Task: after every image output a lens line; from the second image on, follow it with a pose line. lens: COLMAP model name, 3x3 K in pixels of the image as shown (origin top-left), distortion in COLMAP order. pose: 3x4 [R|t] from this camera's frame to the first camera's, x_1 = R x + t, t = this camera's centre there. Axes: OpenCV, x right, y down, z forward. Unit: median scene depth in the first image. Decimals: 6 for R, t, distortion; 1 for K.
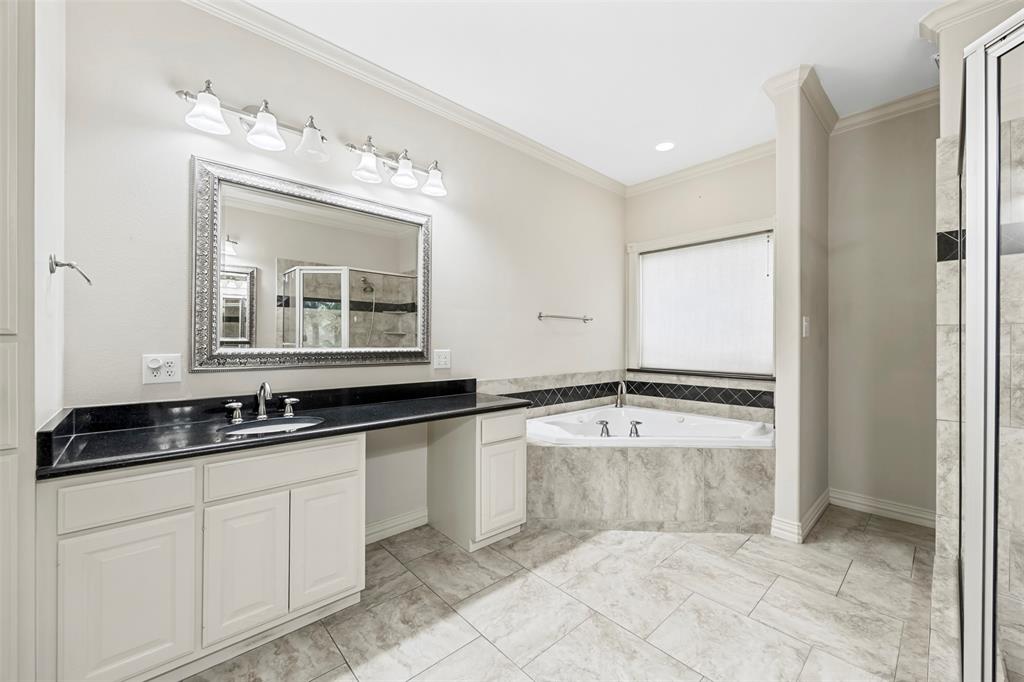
lens RADIAL K [[398.6, 0, 515.5], [0, 398.6, 340.7], [0, 0, 1]] dist [-0.002771, -0.000279]
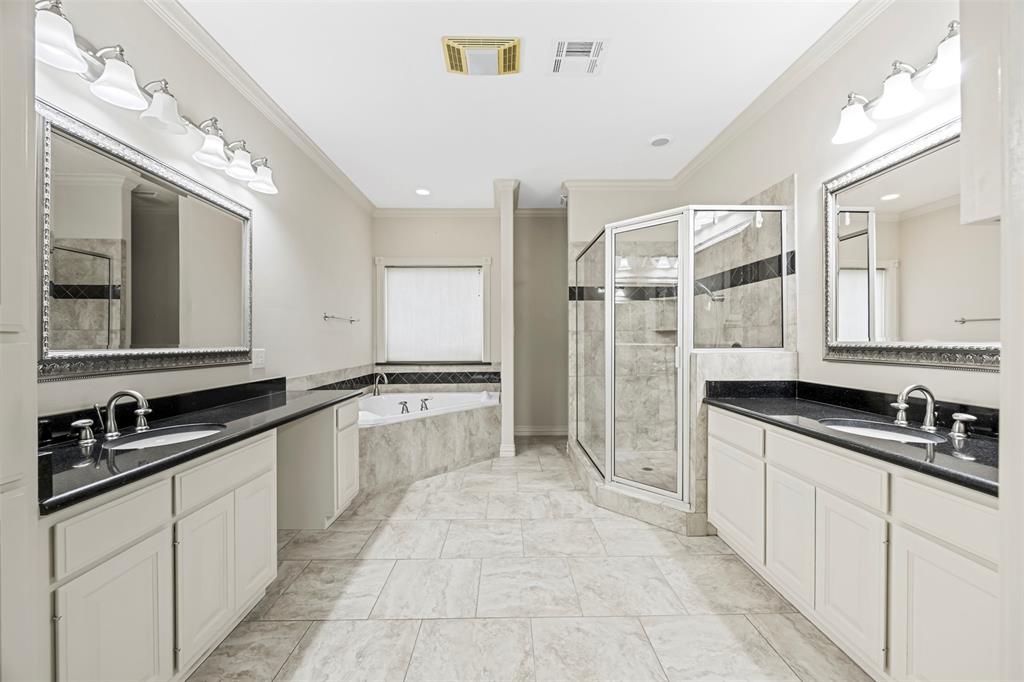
lens RADIAL K [[398.6, 0, 505.5], [0, 398.6, 340.8], [0, 0, 1]] dist [-0.002771, -0.000279]
pose [[0.662323, -0.006794, 0.749187, -0.581466], [0.003934, 0.999977, 0.005591, -0.000002], [-0.749208, -0.000756, 0.662335, -0.108586]]
